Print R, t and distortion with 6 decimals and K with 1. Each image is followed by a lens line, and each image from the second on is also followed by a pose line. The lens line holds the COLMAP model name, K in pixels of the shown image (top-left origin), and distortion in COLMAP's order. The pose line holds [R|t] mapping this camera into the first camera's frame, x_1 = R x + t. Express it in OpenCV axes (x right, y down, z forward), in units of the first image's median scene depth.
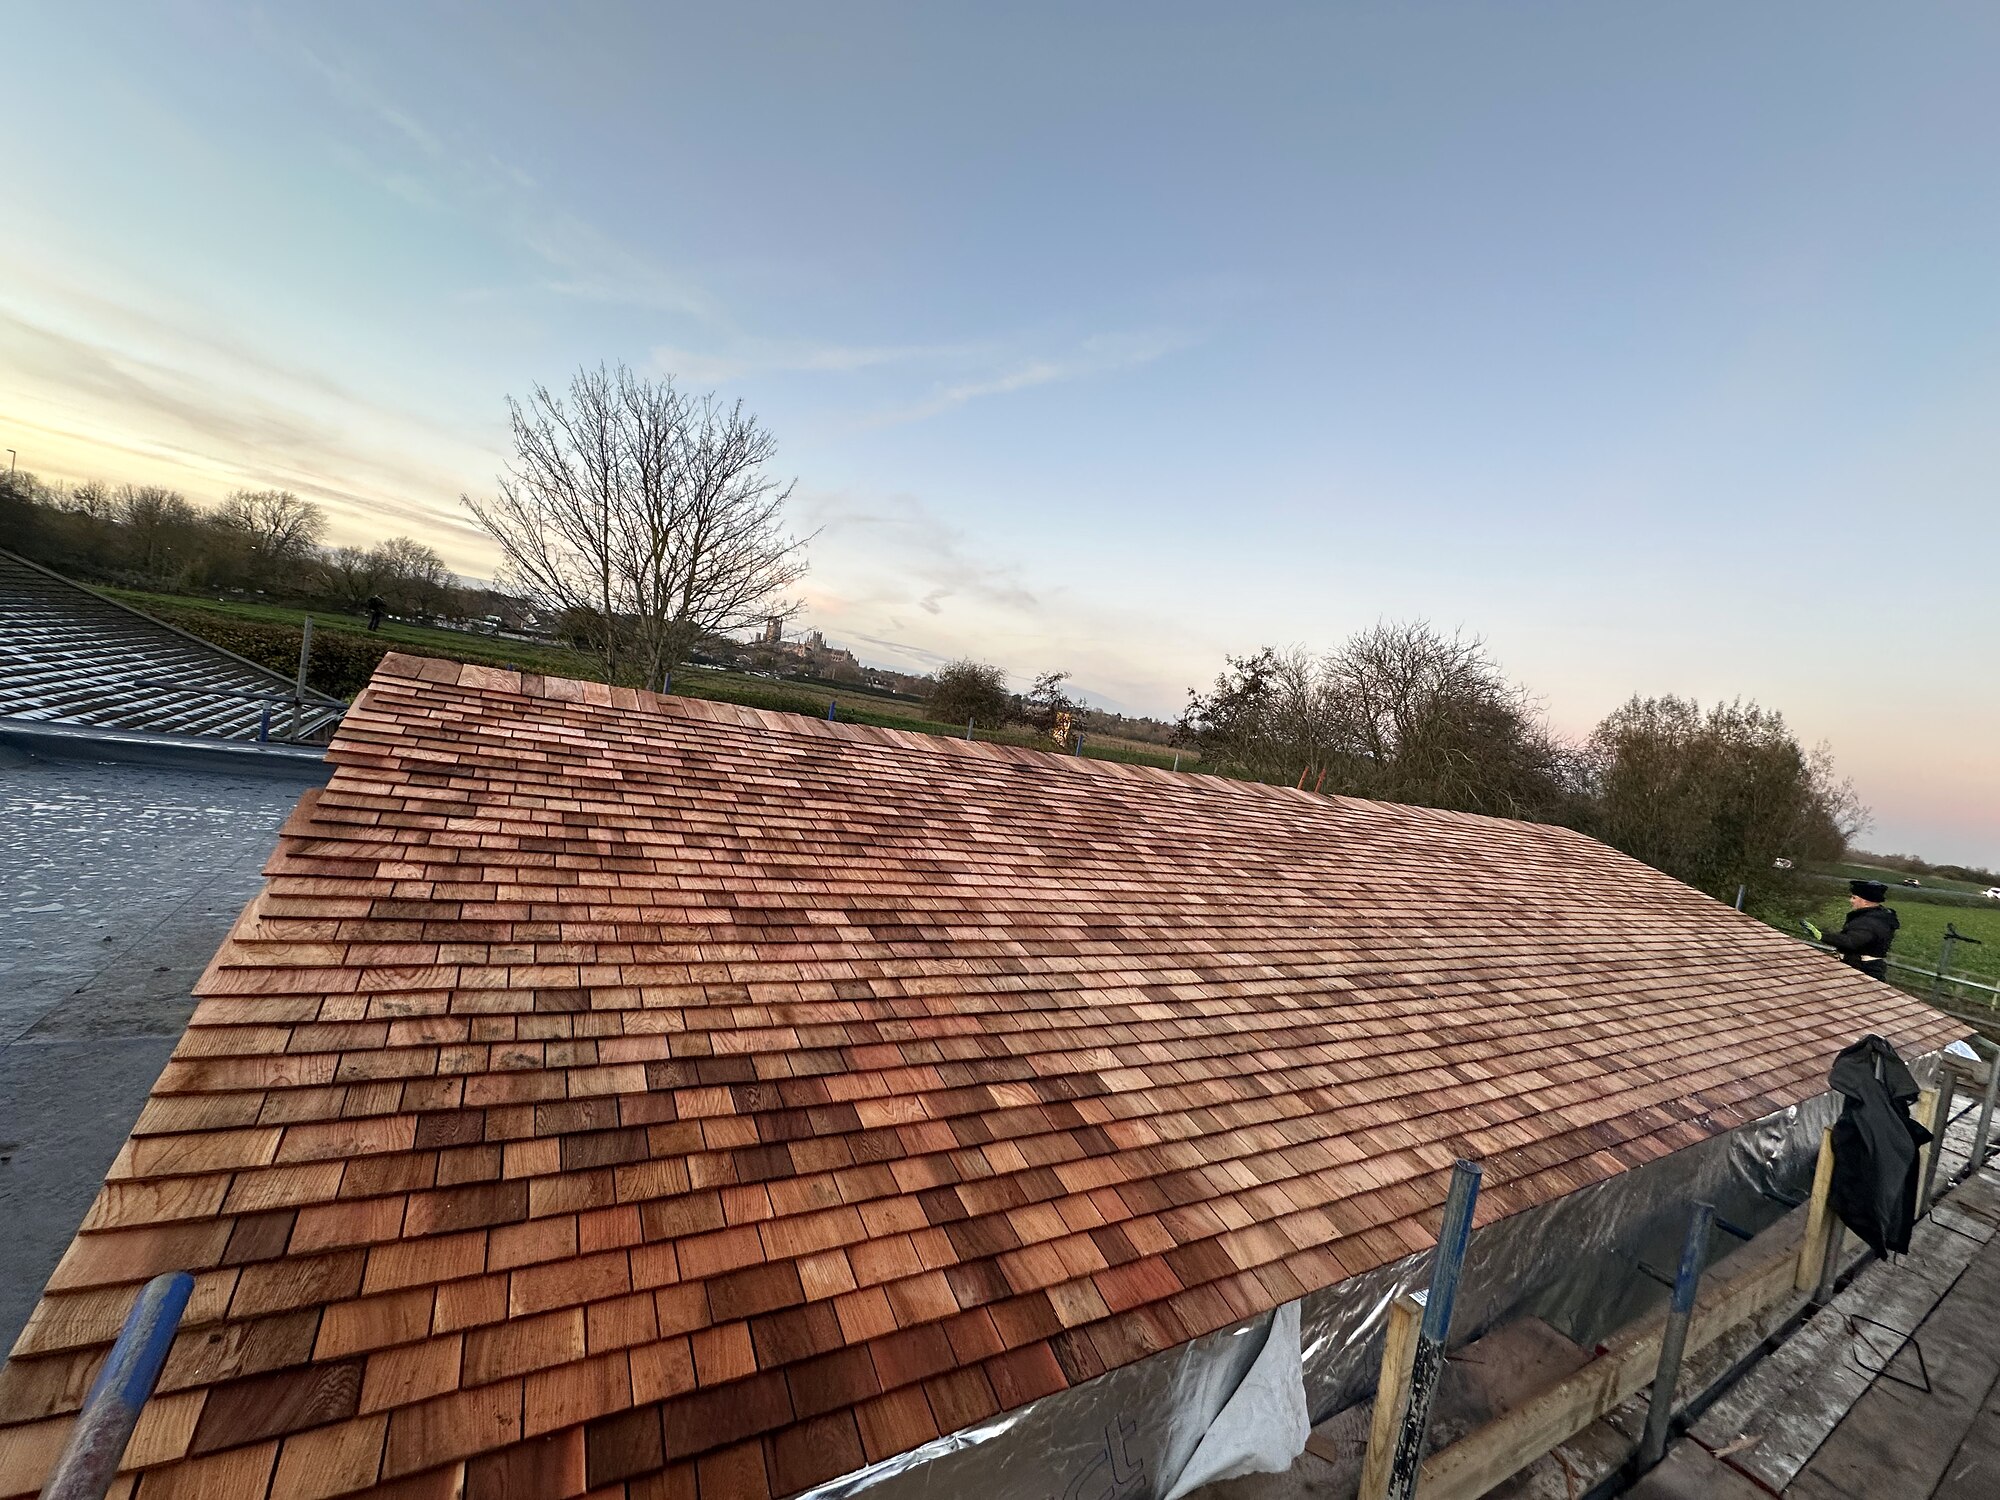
lens RADIAL K [[805.0, 0, 1003.6], [0, 805.0, 743.7], [0, 0, 1]] dist [-0.002516, -0.000195]
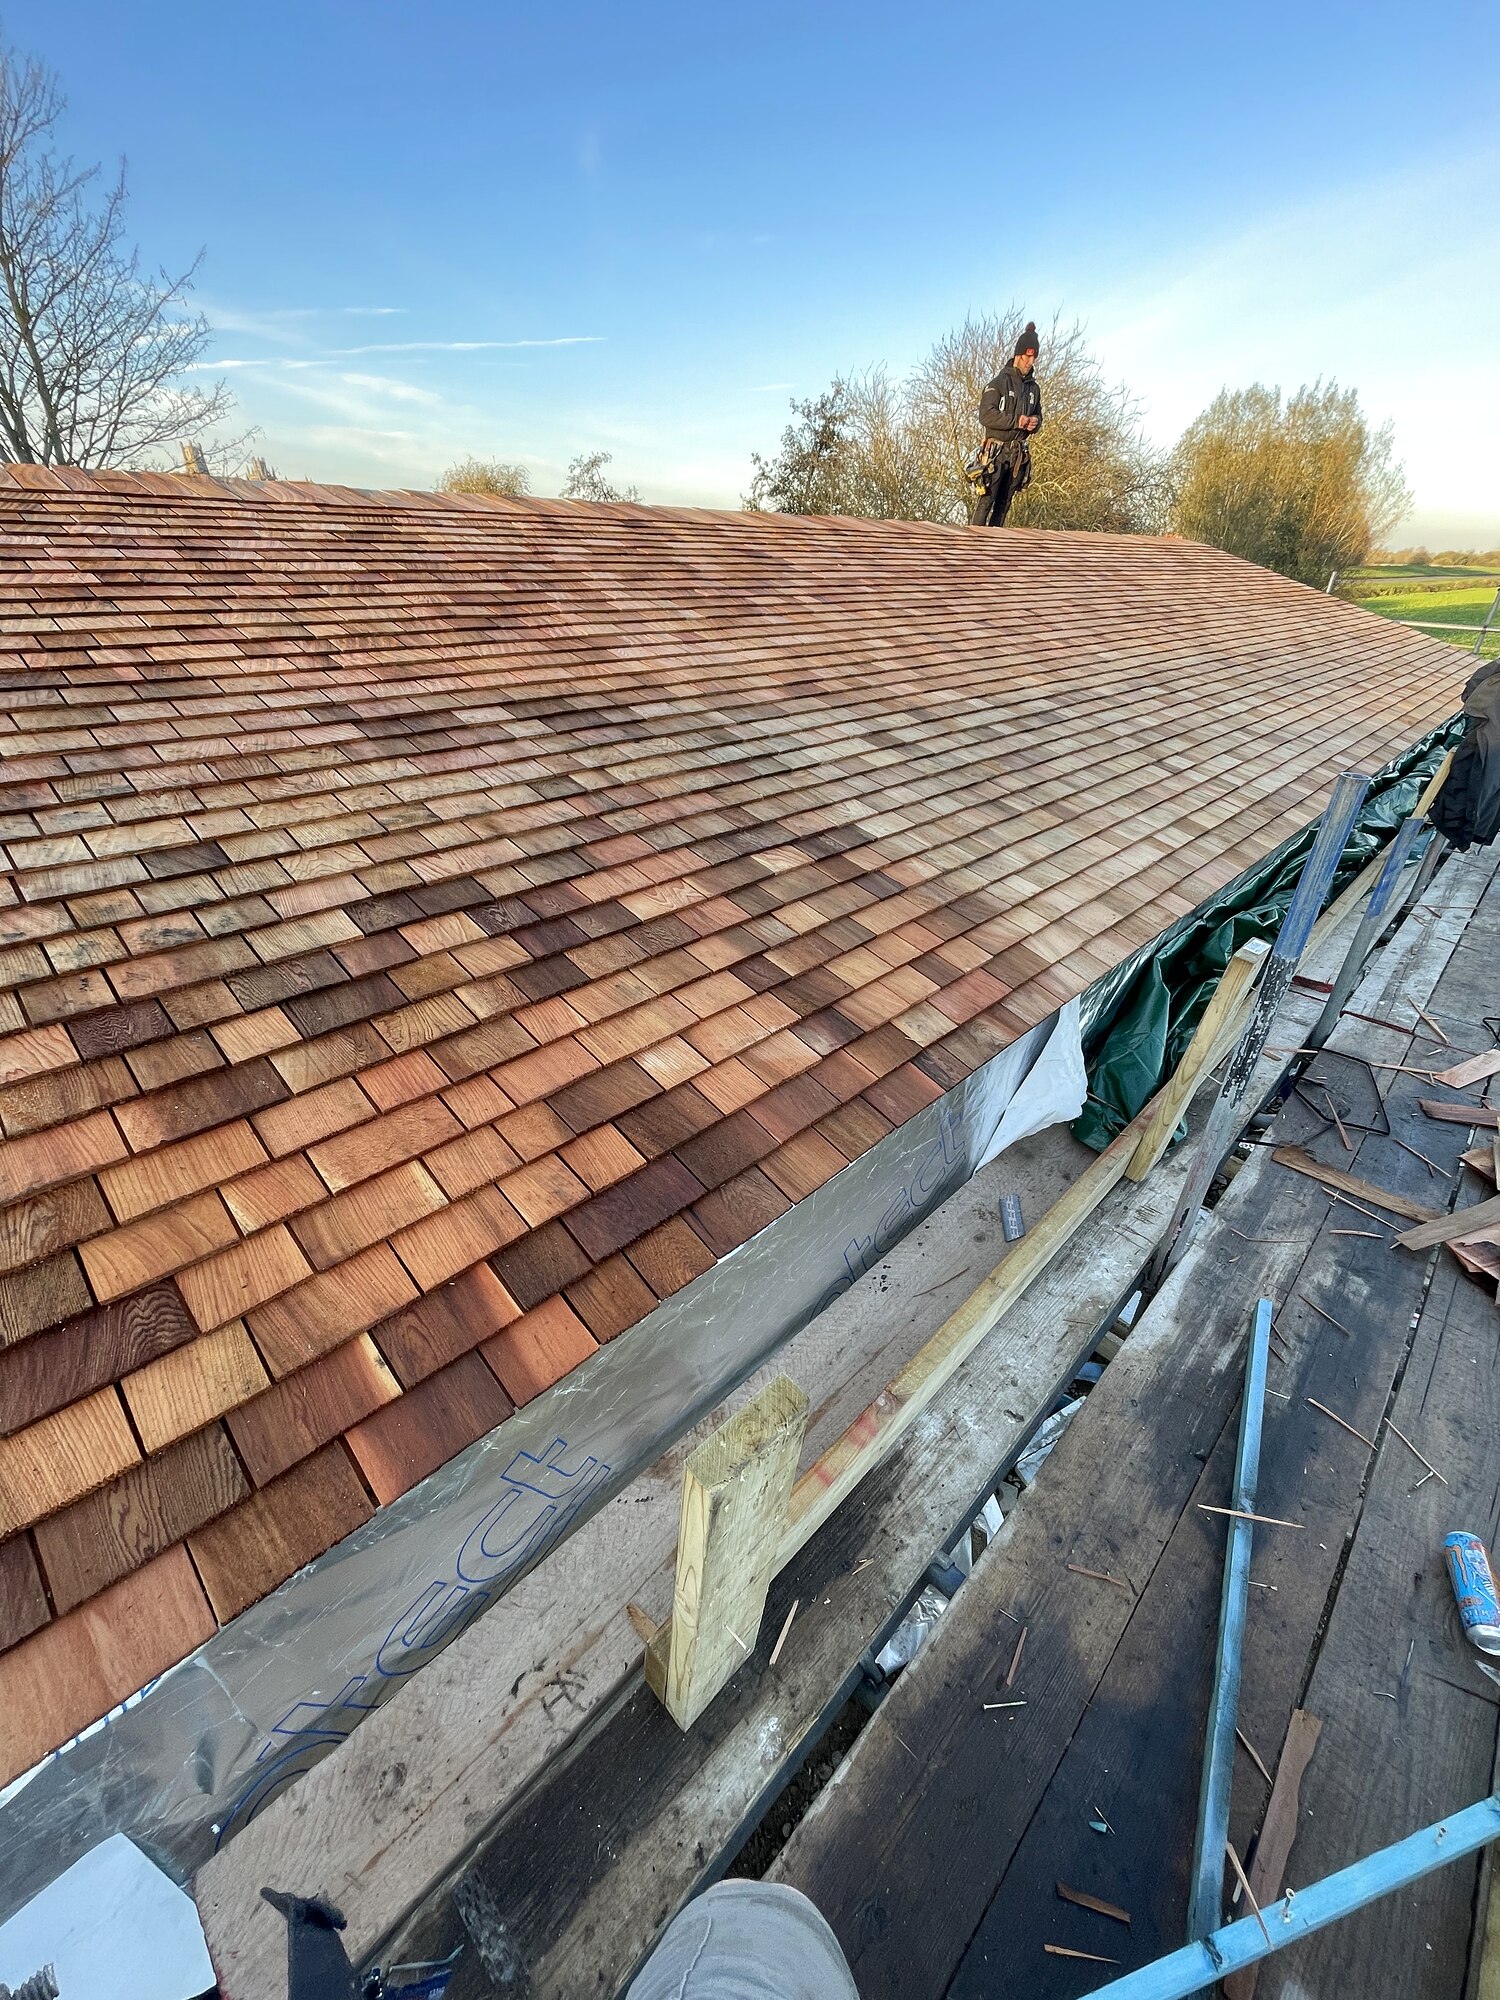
lens RADIAL K [[805.0, 0, 754.7], [0, 805.0, 1005.4], [0, 0, 1]] dist [-0.002516, -0.000195]
pose [[0.961414, -0.242653, 0.129628, -0.144211], [0.150448, 0.858232, 0.490718, 0.121649], [-0.230325, -0.452280, 0.861622, 0.161115]]
